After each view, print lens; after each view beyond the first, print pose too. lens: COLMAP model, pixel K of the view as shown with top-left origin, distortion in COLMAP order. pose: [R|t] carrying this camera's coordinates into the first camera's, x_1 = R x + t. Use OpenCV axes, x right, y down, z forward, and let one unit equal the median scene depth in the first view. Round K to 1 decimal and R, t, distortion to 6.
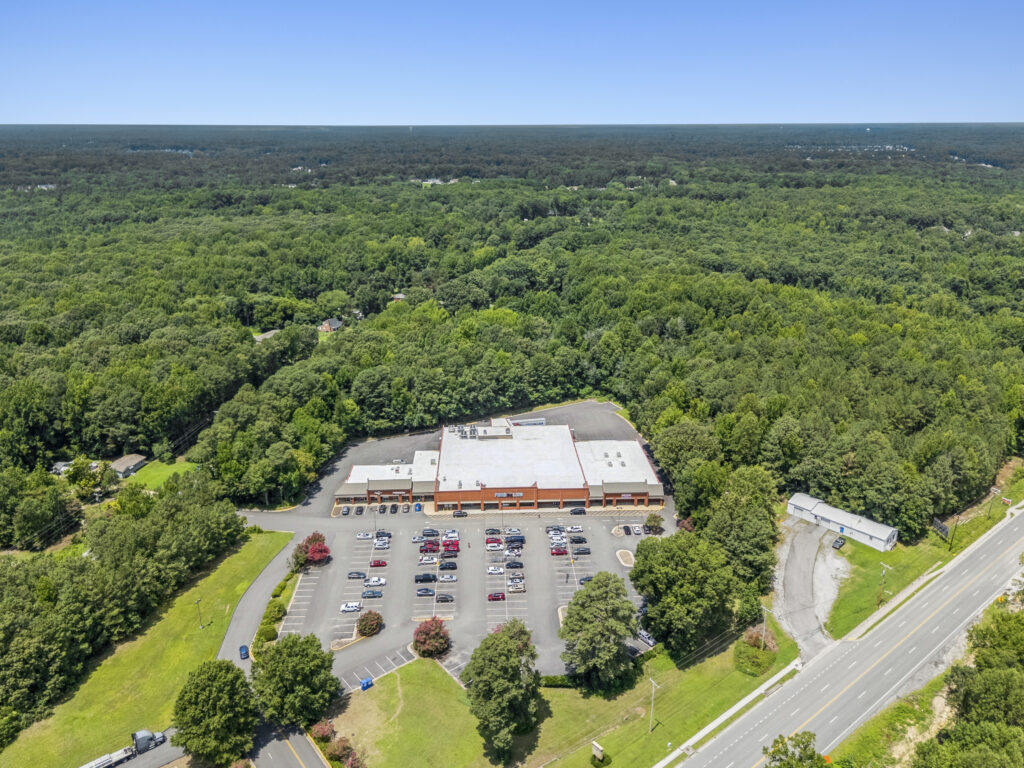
lens RADIAL K [[763.6, 0, 512.0], [0, 763.6, 384.0], [0, 0, 1]] dist [0.079098, -0.085726]
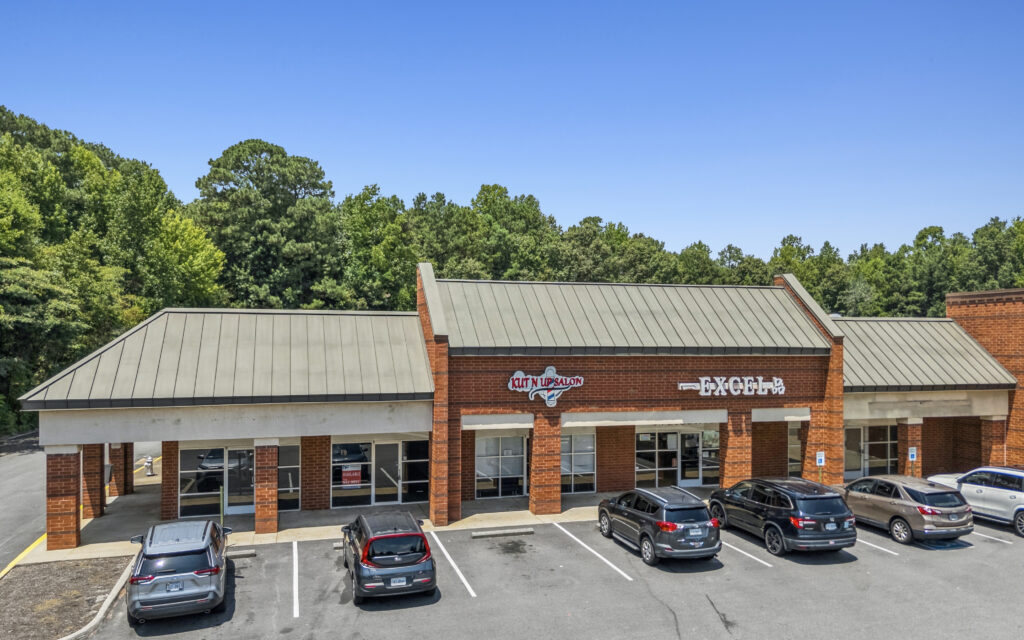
lens RADIAL K [[755.8, 0, 517.0], [0, 755.8, 351.5], [0, 0, 1]] dist [0.113404, -0.146786]
pose [[0.968731, 0.004434, 0.248074, -0.204038], [0.073043, 0.950434, -0.302225, 0.168674], [-0.237118, 0.310895, 0.920391, 0.922704]]
